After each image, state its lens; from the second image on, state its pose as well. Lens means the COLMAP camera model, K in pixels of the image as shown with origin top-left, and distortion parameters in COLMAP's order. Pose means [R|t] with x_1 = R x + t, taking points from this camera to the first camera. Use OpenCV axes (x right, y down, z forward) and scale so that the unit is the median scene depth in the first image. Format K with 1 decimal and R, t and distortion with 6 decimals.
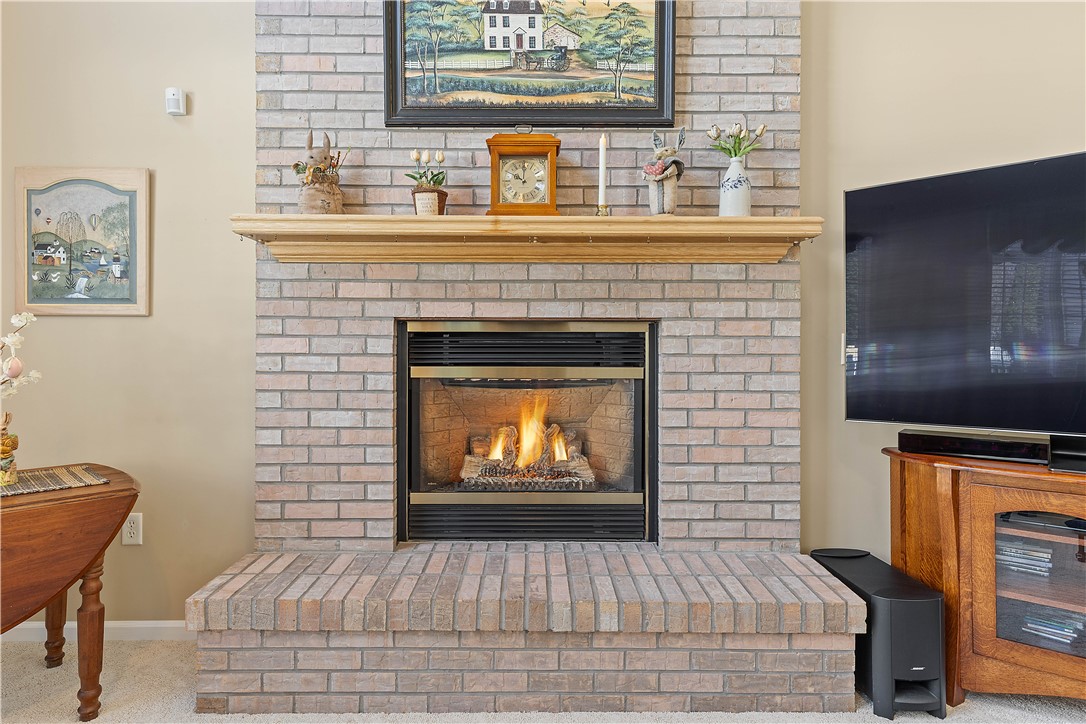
lens RADIAL K [[611.4, 0, 537.5], [0, 611.4, 347.7], [0, 0, 1]] dist [0.006721, 0.001059]
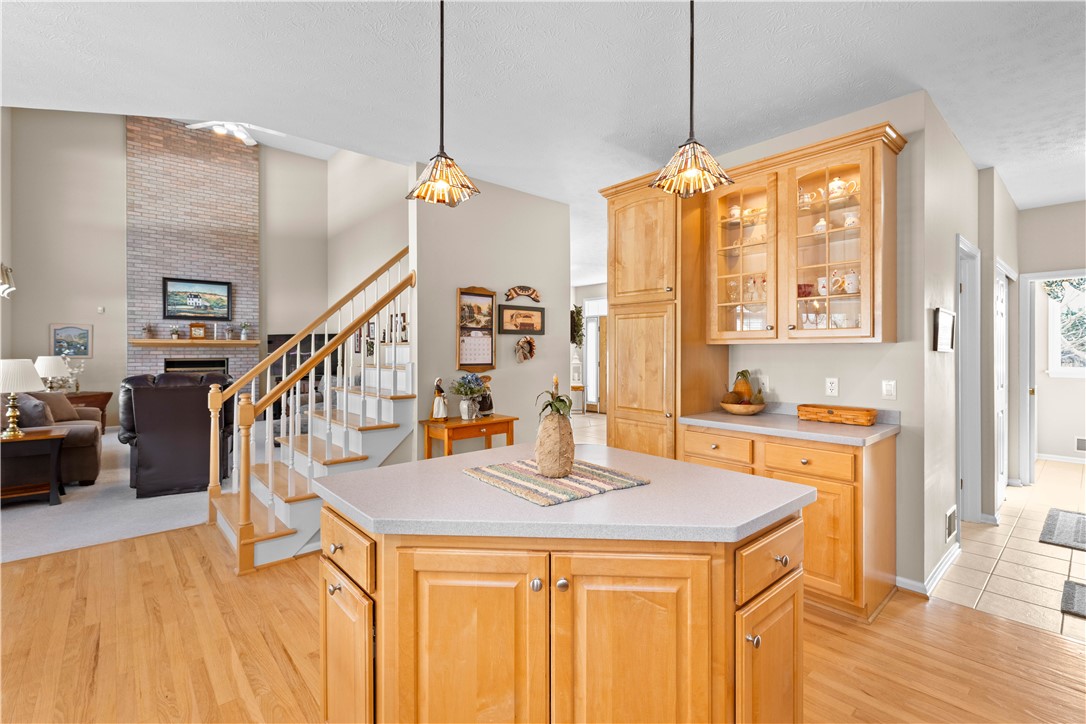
lens RADIAL K [[490.4, 0, 540.9], [0, 490.4, 350.1], [0, 0, 1]] dist [-0.002068, -0.000532]
pose [[0.756591, -0.003135, 0.653880, -0.515866], [0.000343, 0.999990, 0.004397, -0.129700], [-0.653888, -0.003103, 0.756585, -3.900692]]
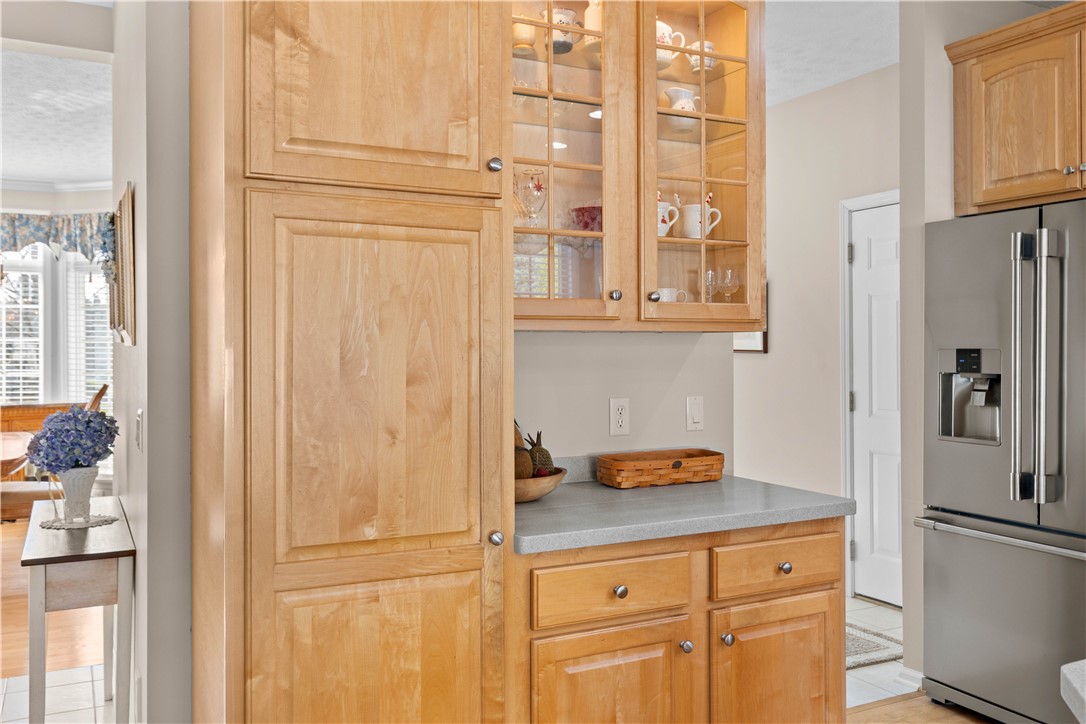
lens RADIAL K [[912.4, 0, 543.7], [0, 912.4, 340.1], [0, 0, 1]] dist [0.036504, 0.000486]
pose [[-0.458327, 0.005371, 0.888767, -0.121728], [-0.001215, 0.999977, -0.006670, -0.121816], [-0.888783, -0.004137, -0.458310, -2.692892]]
